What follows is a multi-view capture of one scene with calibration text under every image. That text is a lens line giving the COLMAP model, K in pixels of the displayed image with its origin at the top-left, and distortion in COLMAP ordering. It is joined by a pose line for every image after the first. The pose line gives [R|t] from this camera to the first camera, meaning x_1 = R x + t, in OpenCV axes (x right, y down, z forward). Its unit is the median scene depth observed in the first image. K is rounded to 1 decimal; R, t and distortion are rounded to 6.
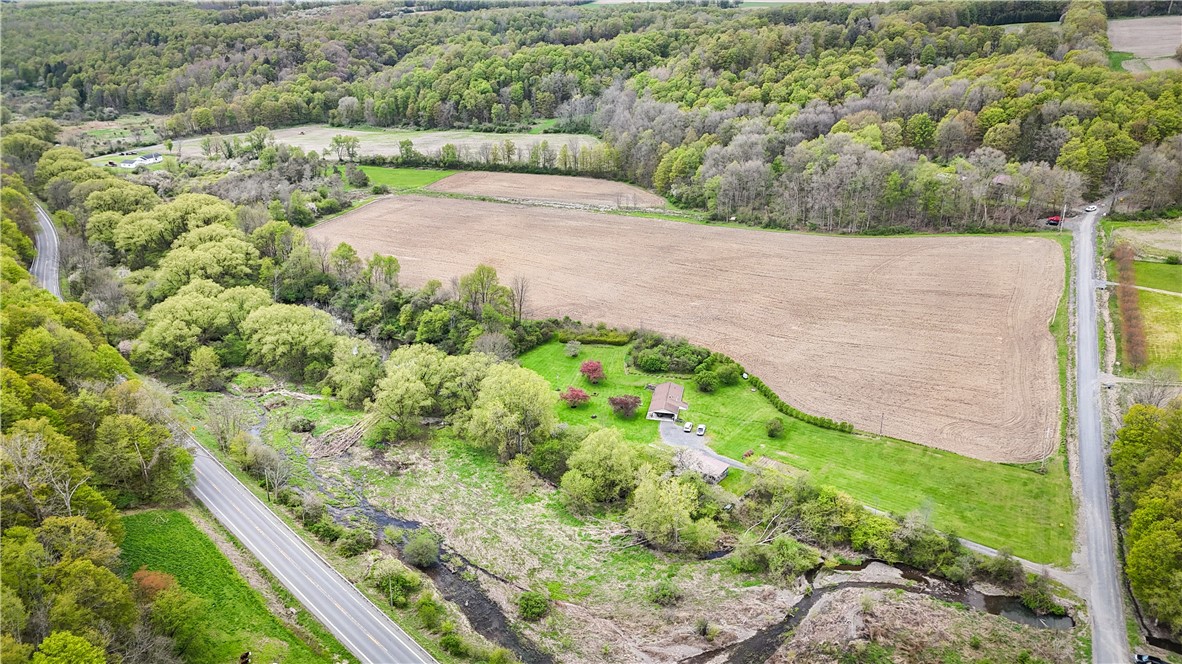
lens RADIAL K [[833.3, 0, 591.0], [0, 833.3, 332.0], [0, 0, 1]] dist [0.073674, -0.067849]
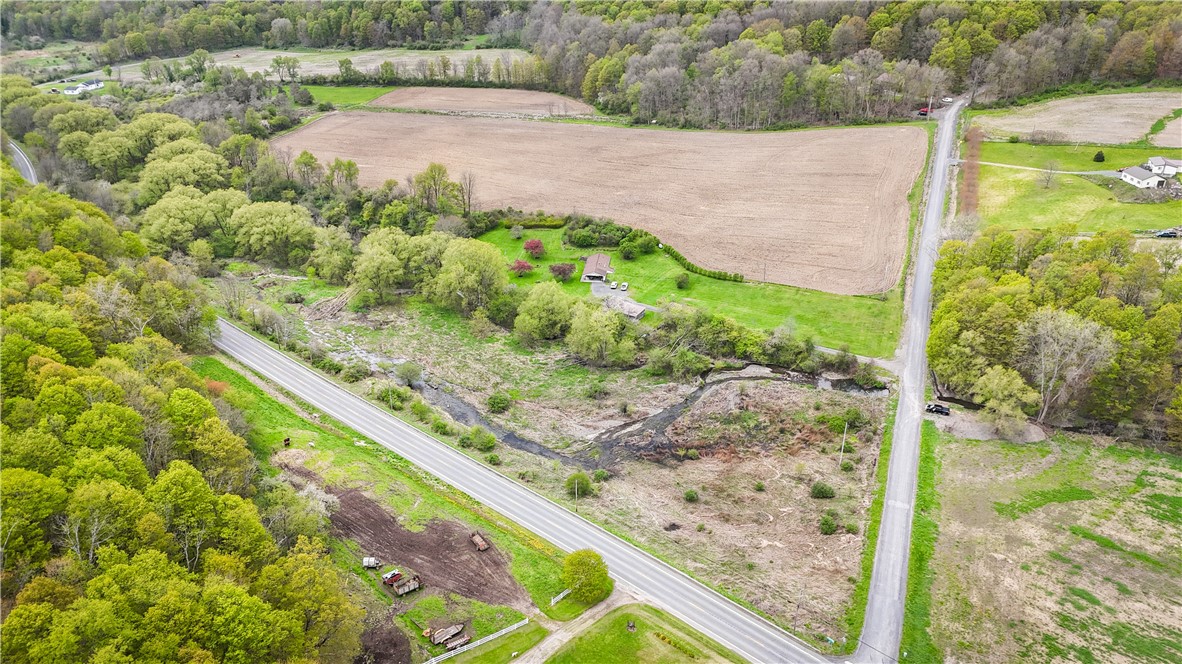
lens RADIAL K [[833.3, 0, 591.0], [0, 833.3, 332.0], [0, 0, 1]] dist [0.073674, -0.067849]
pose [[0.996527, -0.050818, 0.065969, -0.001888], [0.044792, 0.994951, 0.089807, 0.051624], [-0.070200, -0.086540, 0.993772, -0.167371]]
